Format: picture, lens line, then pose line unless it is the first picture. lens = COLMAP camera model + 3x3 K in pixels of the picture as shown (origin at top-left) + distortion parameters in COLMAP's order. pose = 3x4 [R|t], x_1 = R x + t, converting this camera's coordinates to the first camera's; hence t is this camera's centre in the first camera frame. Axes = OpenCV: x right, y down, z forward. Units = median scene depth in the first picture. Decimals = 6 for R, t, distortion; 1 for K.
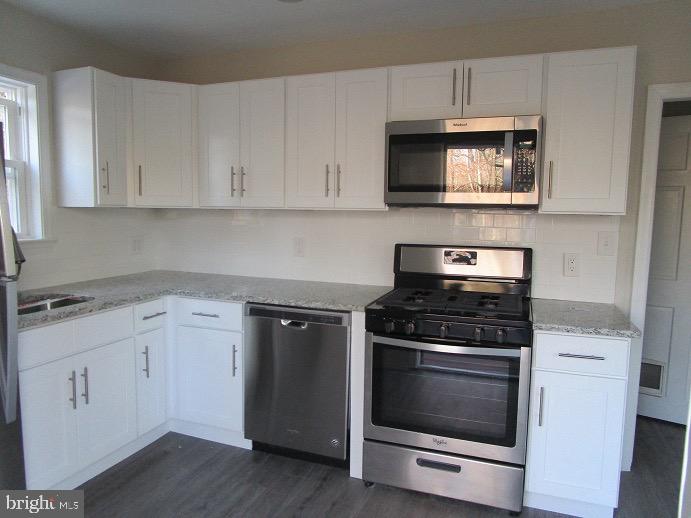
lens RADIAL K [[497.4, 0, 346.2], [0, 497.4, 259.6], [0, 0, 1]] dist [-0.019335, 0.001531]
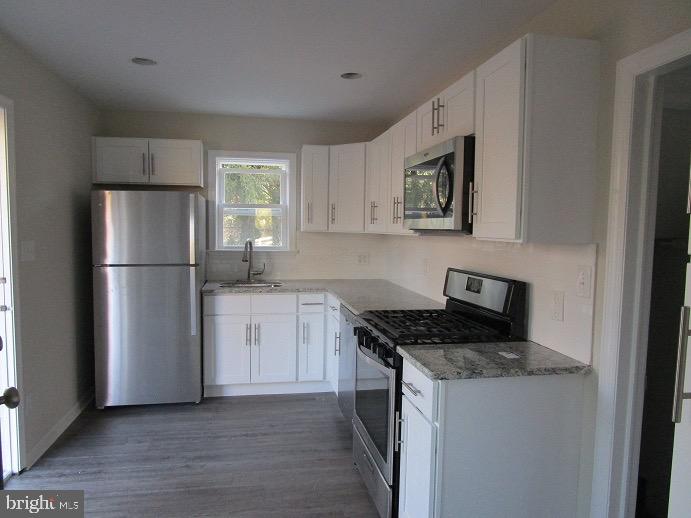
lens RADIAL K [[497.4, 0, 345.1], [0, 497.4, 259.8], [0, 0, 1]] dist [-0.019335, 0.001531]
pose [[0.519473, 0.049489, -0.853052, 0.958315], [-0.096366, 0.995346, -0.000938, -0.027890], [0.849035, 0.082692, 0.521825, 0.293967]]
